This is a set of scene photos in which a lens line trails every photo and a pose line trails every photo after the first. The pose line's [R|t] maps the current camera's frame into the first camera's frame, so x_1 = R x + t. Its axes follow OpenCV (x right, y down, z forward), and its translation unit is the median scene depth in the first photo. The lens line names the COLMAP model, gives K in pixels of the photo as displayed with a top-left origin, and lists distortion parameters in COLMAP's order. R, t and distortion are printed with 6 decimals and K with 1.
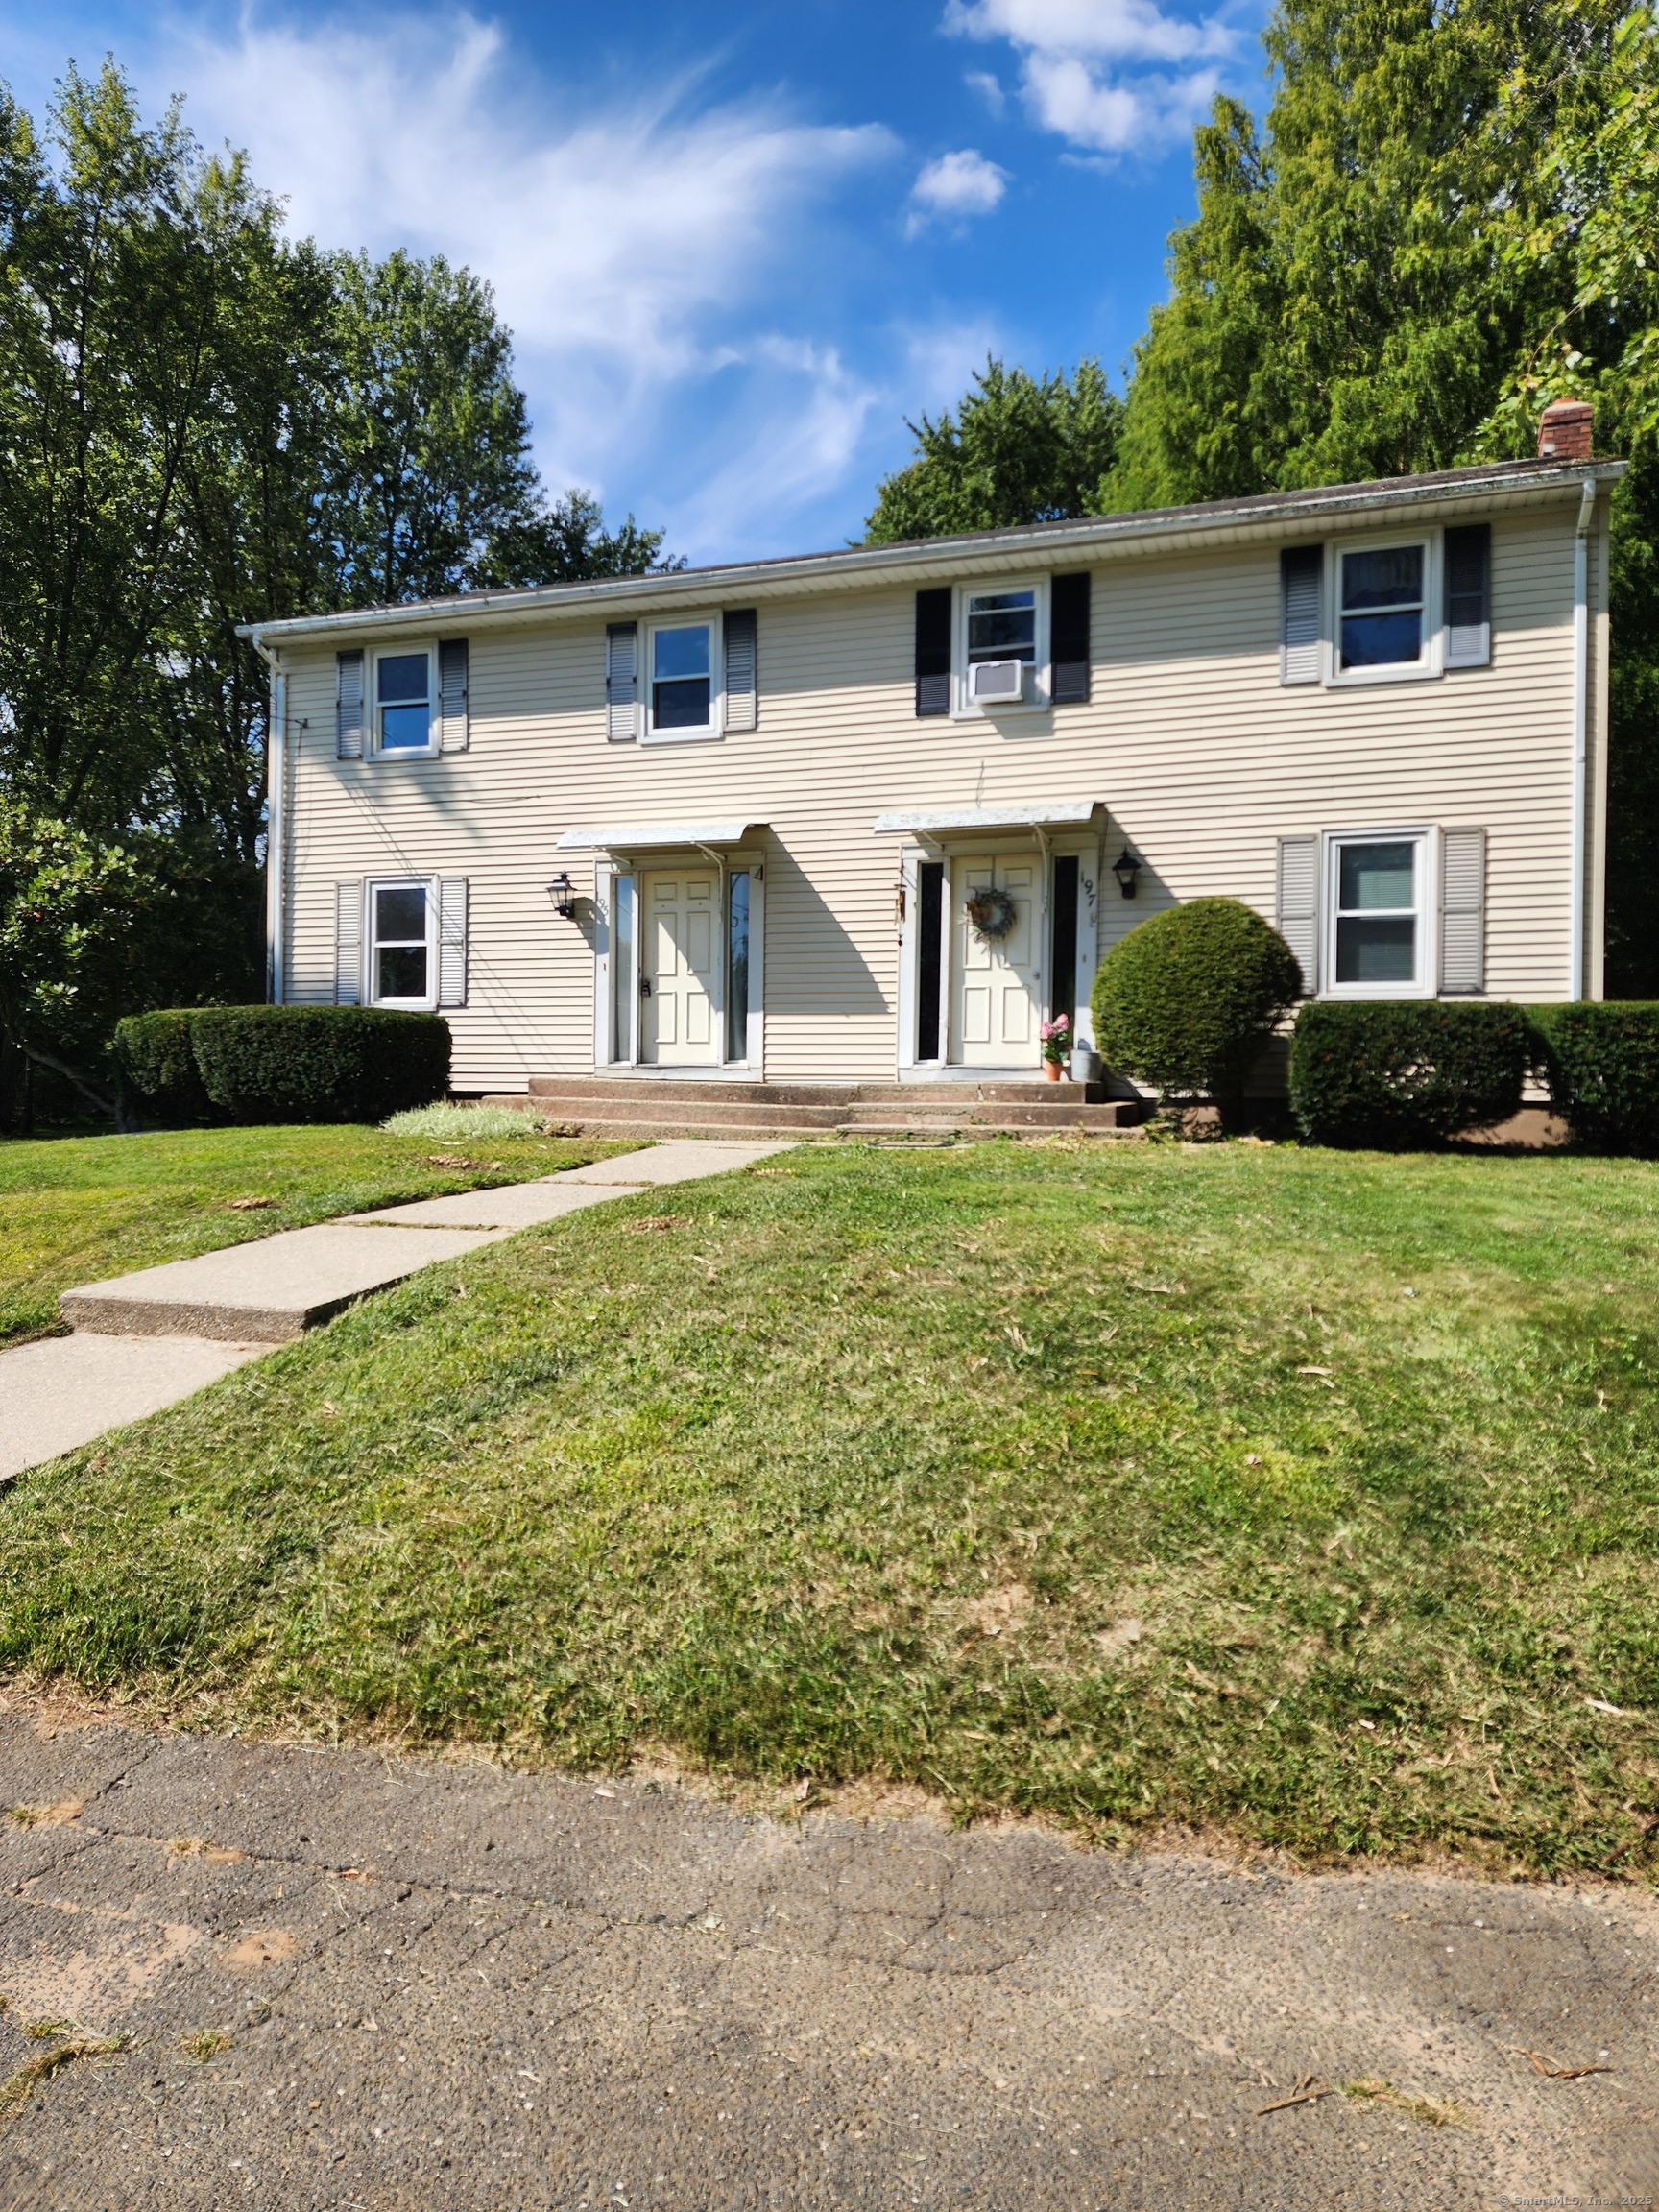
lens RADIAL K [[1485.0, 0, 851.2], [0, 1485.0, 1097.4], [0, 0, 1]] dist [0.003779, -0.003942]
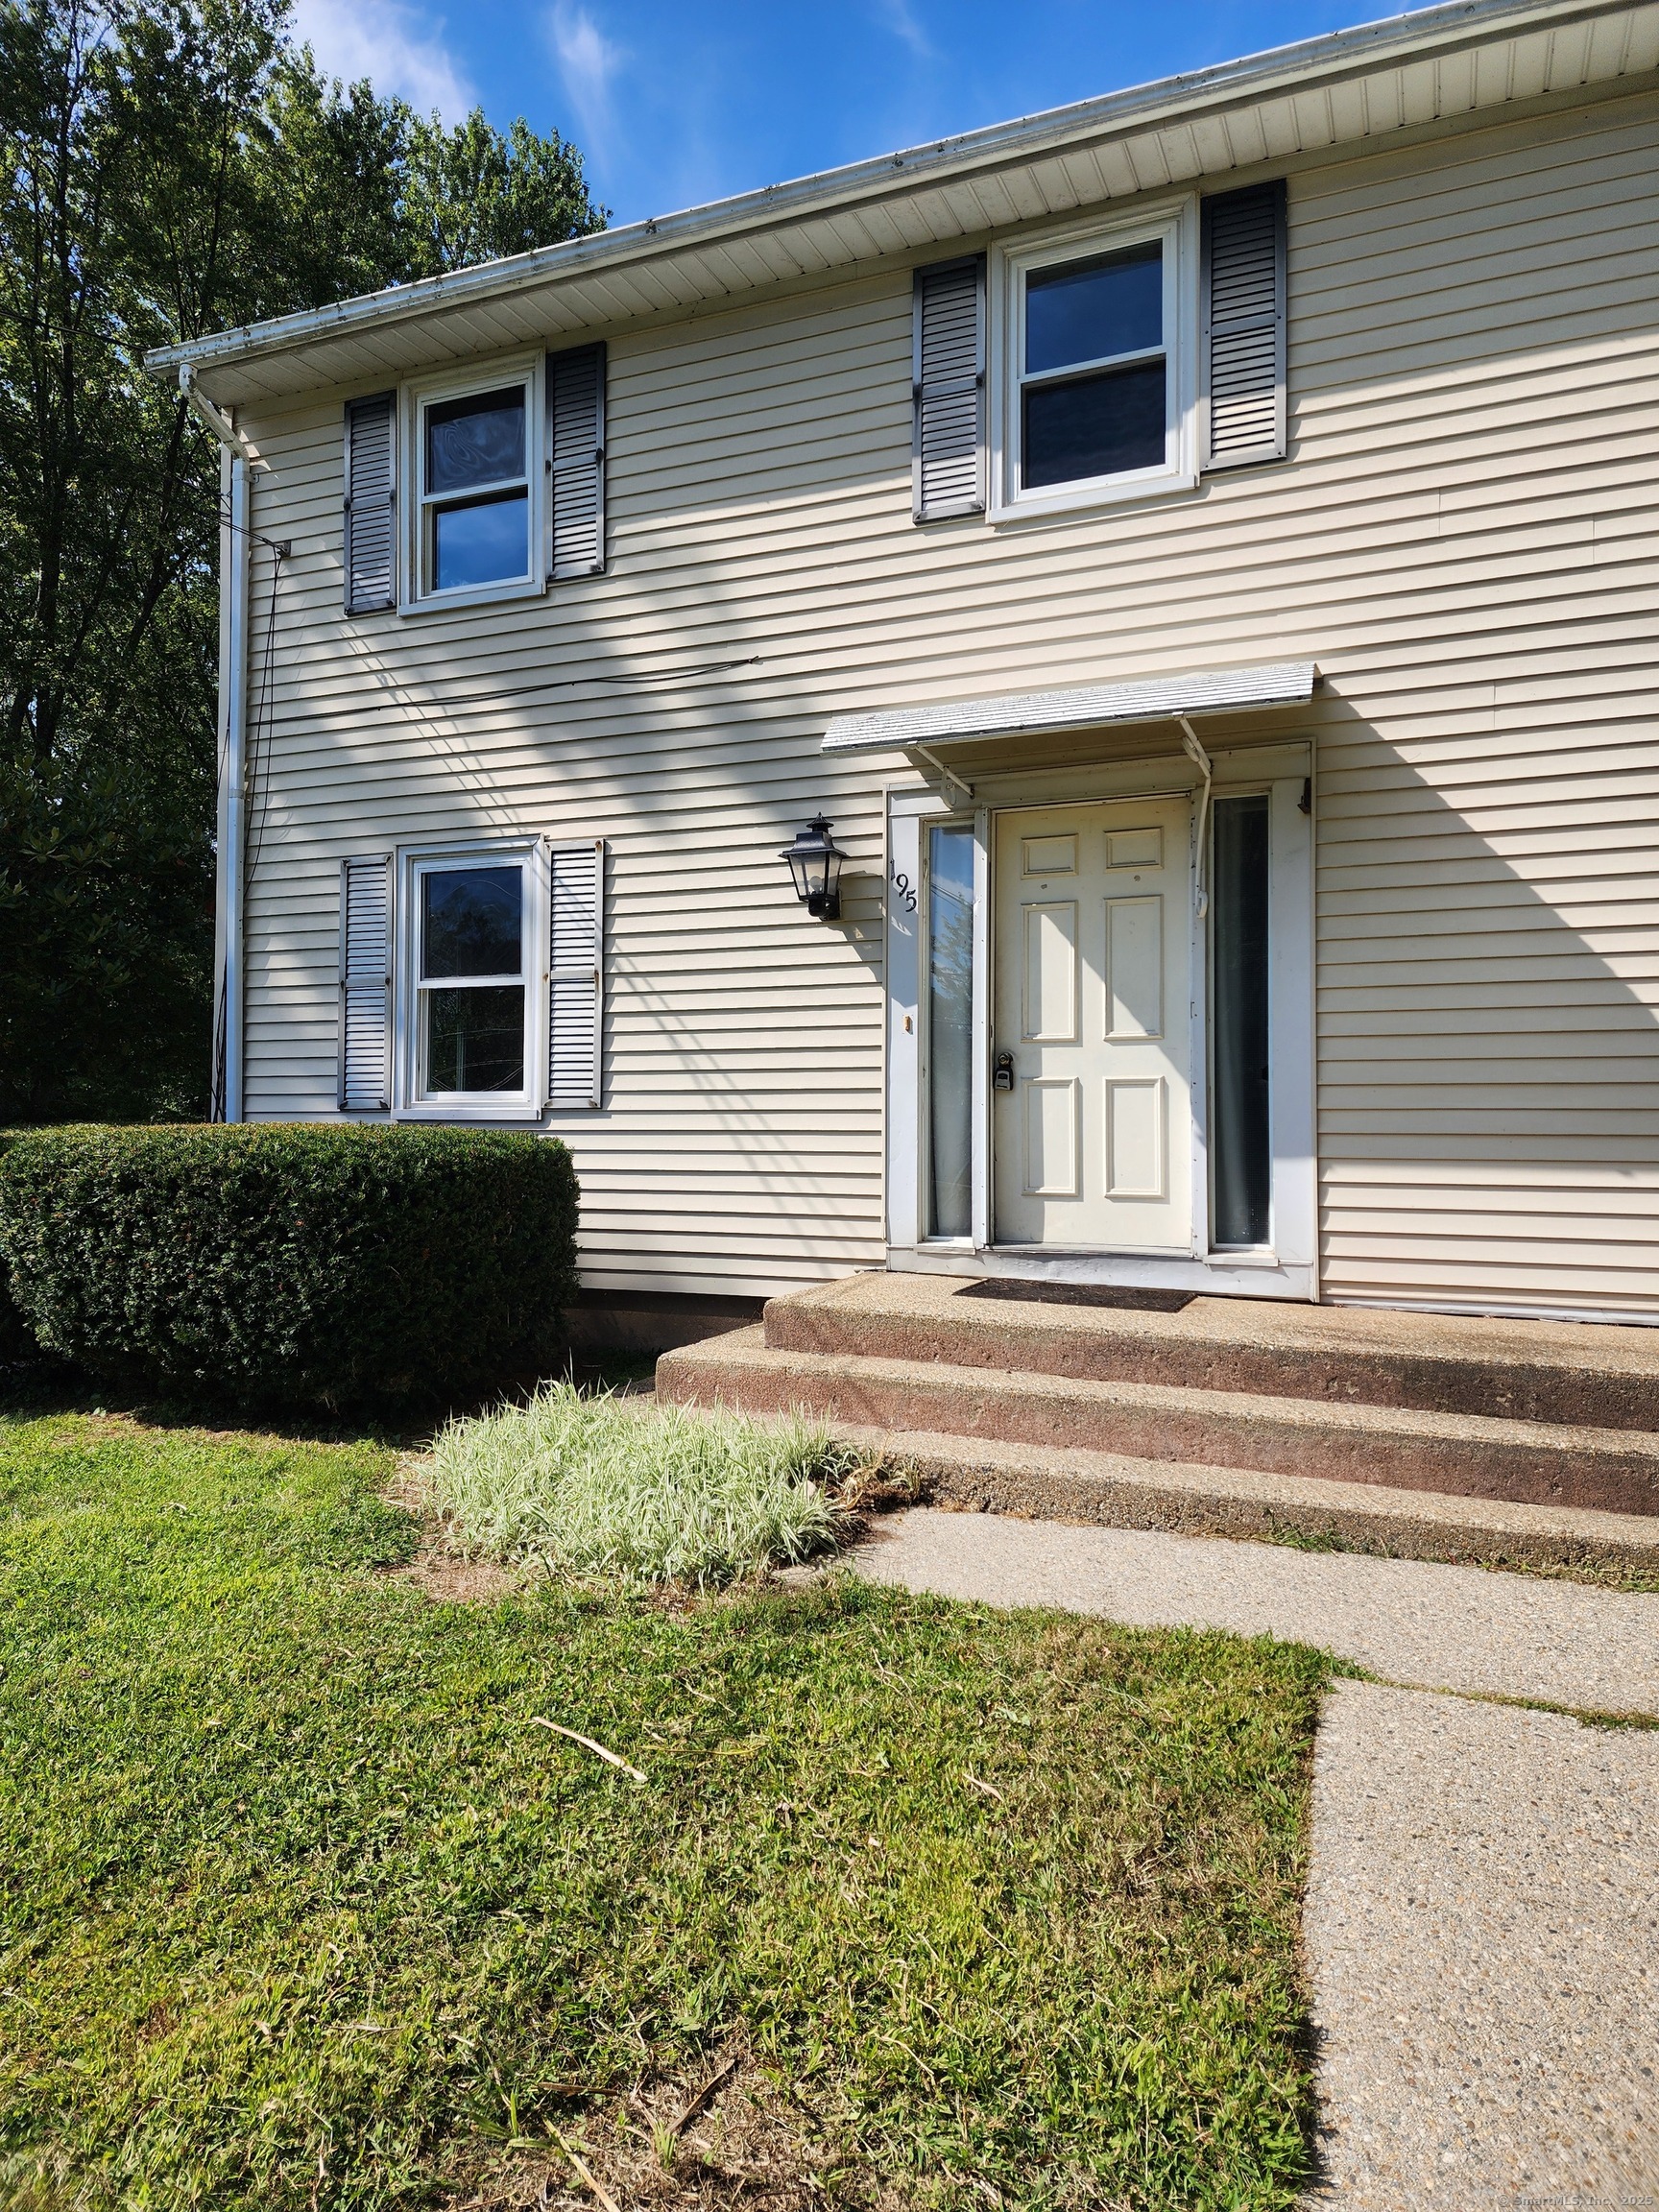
lens RADIAL K [[1485.0, 0, 813.8], [0, 1485.0, 1112.2], [0, 0, 1]] dist [0.003779, -0.003942]
pose [[0.996782, -0.007806, -0.079779, -0.158950], [0.006267, 0.999790, -0.019515, -0.052664], [0.079915, 0.018953, 0.996621, 0.546212]]
